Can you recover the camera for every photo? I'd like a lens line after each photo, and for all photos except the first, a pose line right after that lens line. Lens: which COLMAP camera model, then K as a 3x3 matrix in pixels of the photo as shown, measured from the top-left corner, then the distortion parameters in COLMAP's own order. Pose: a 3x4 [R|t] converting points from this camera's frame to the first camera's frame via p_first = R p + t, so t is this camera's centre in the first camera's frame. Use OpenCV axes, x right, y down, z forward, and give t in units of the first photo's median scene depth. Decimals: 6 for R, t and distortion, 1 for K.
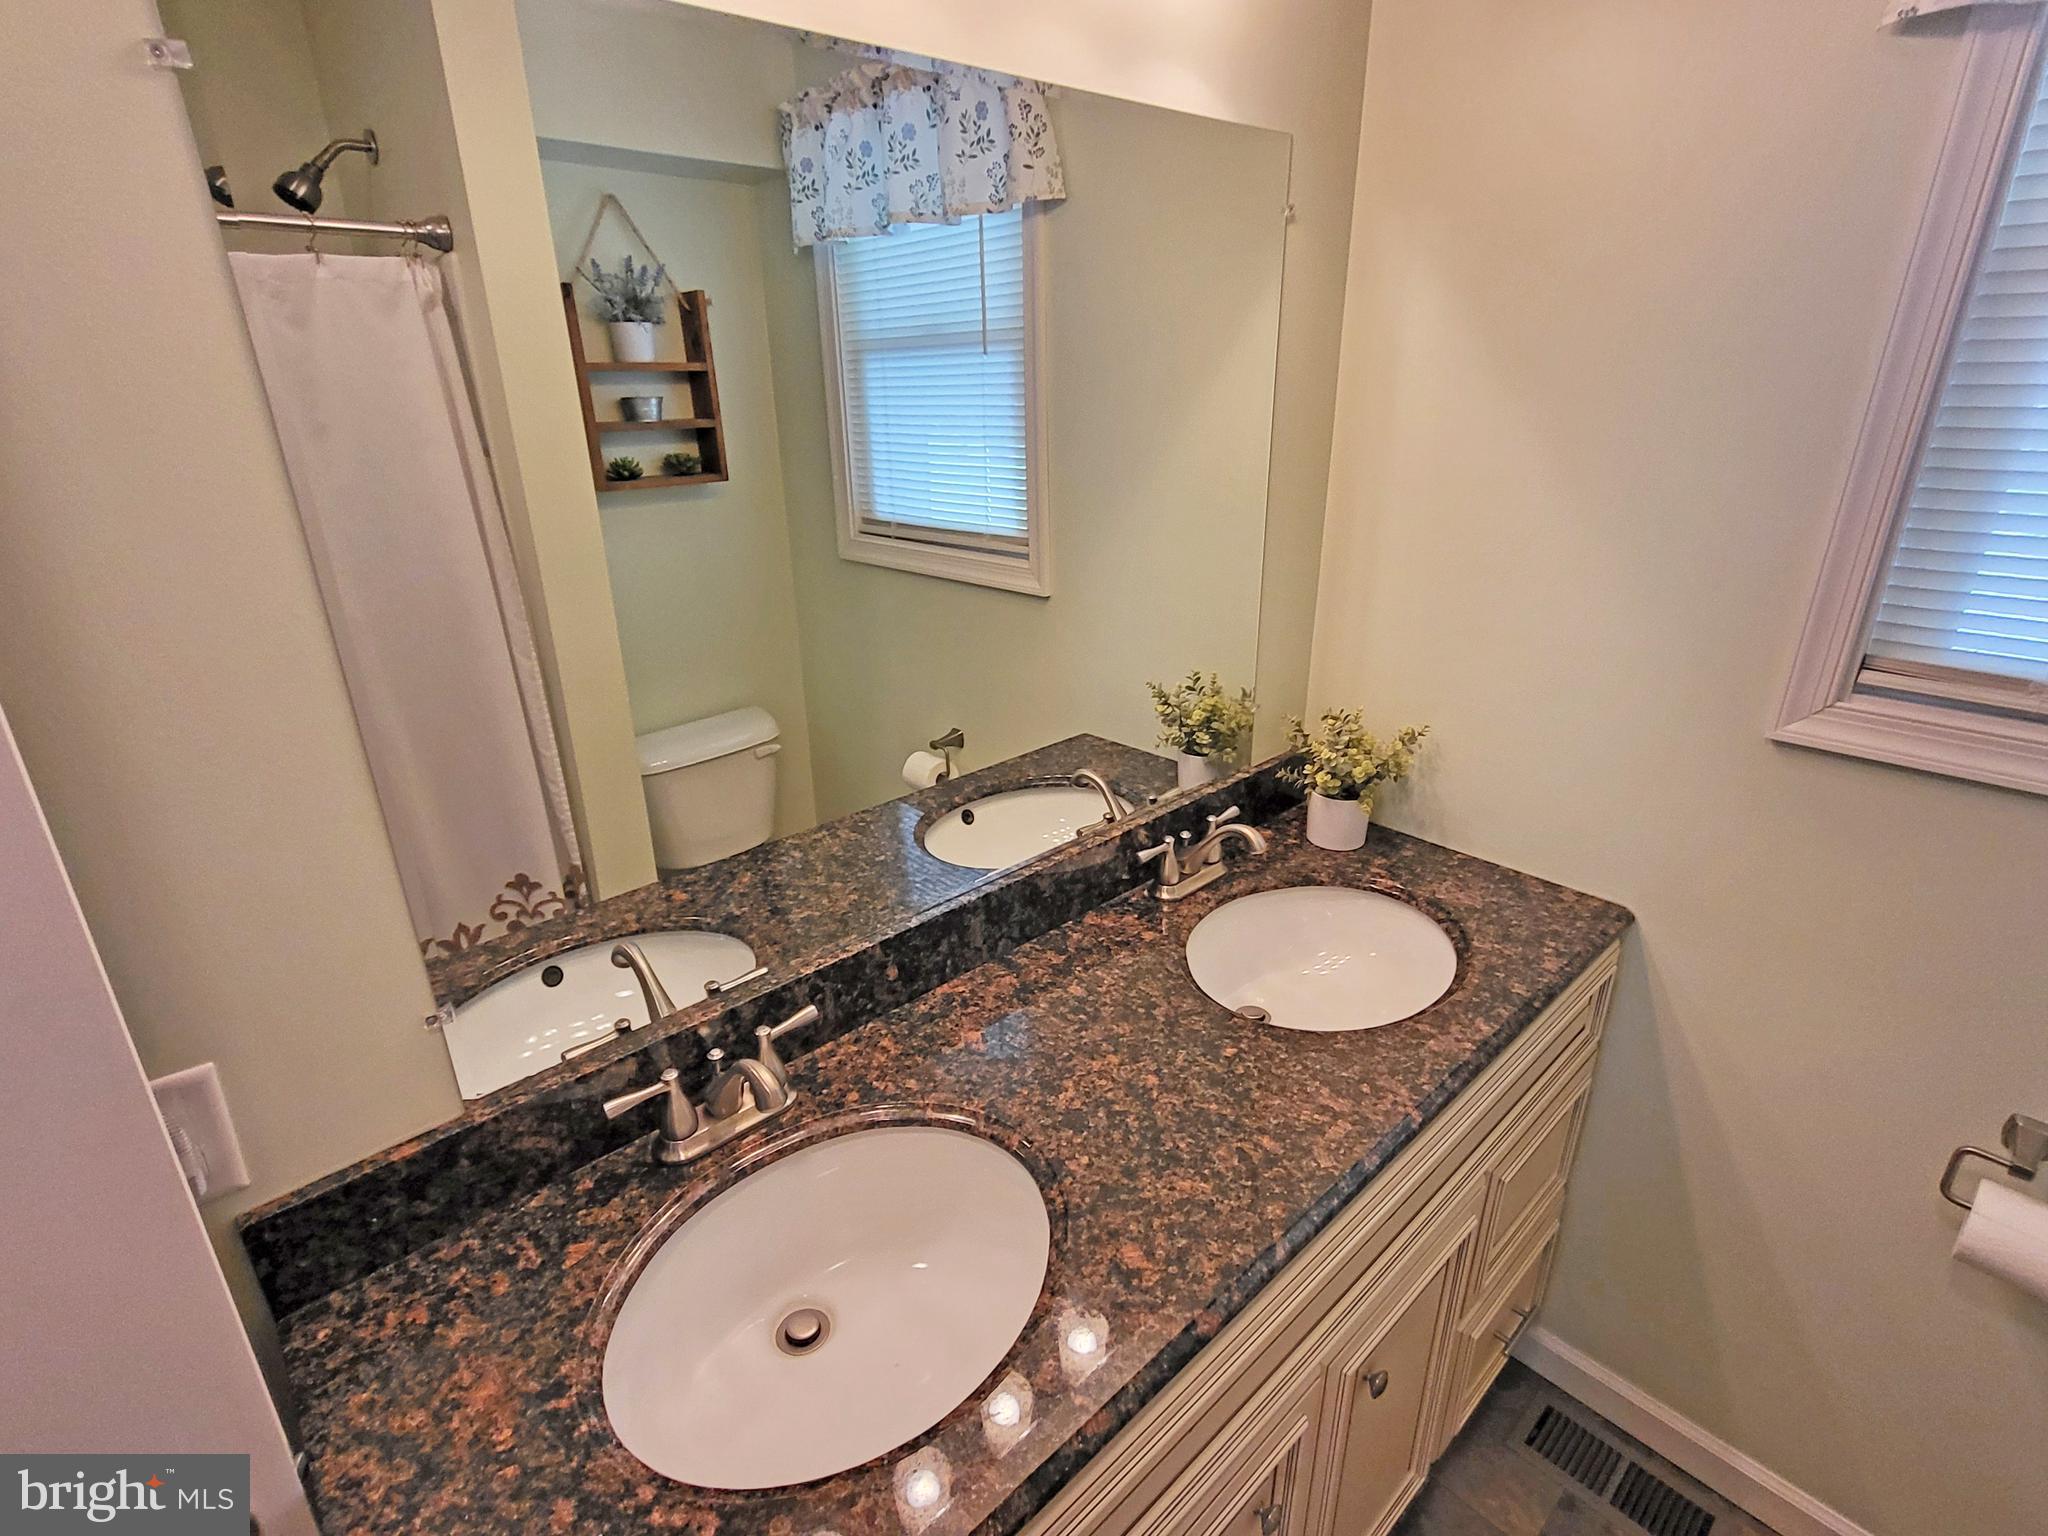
lens RADIAL K [[987.7, 0, 1022.8], [0, 987.7, 764.5], [0, 0, 1]] dist [0.002773, -0.000040]
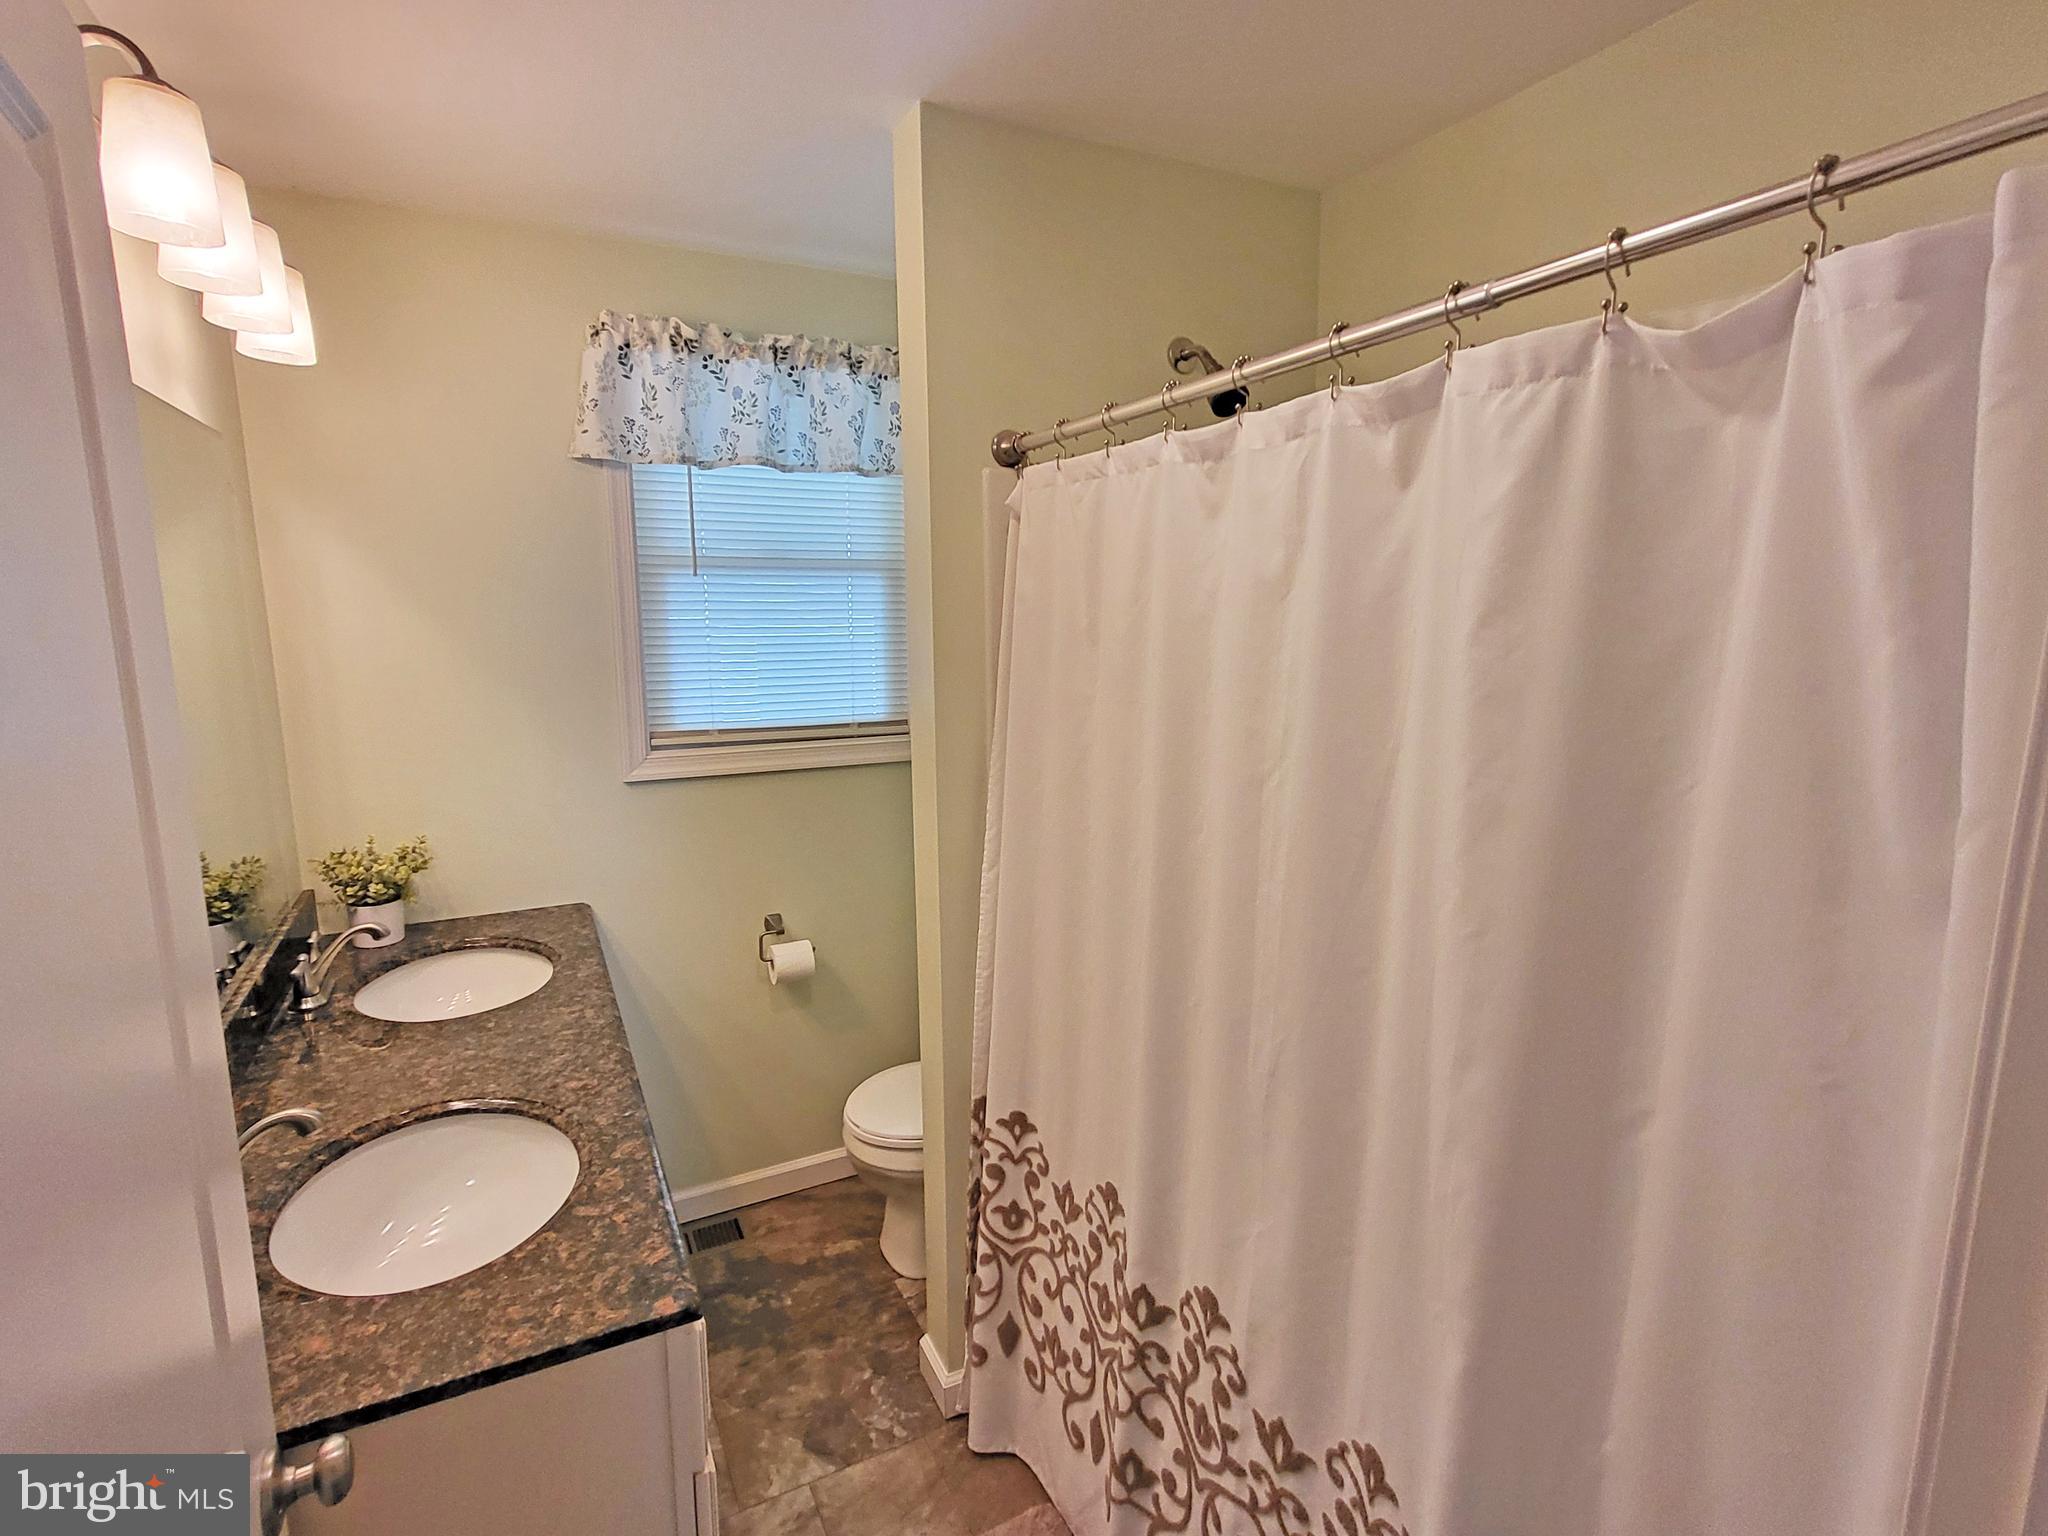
lens RADIAL K [[967.2, 0, 1020.3], [0, 967.2, 764.4], [0, 0, 1]] dist [0.000084, 0.000051]
pose [[0.248935, -0.140500, 0.958275, -0.901976], [0.349734, 0.935702, 0.046339, 0.129501], [-0.903171, 0.323606, 0.282066, -0.250728]]
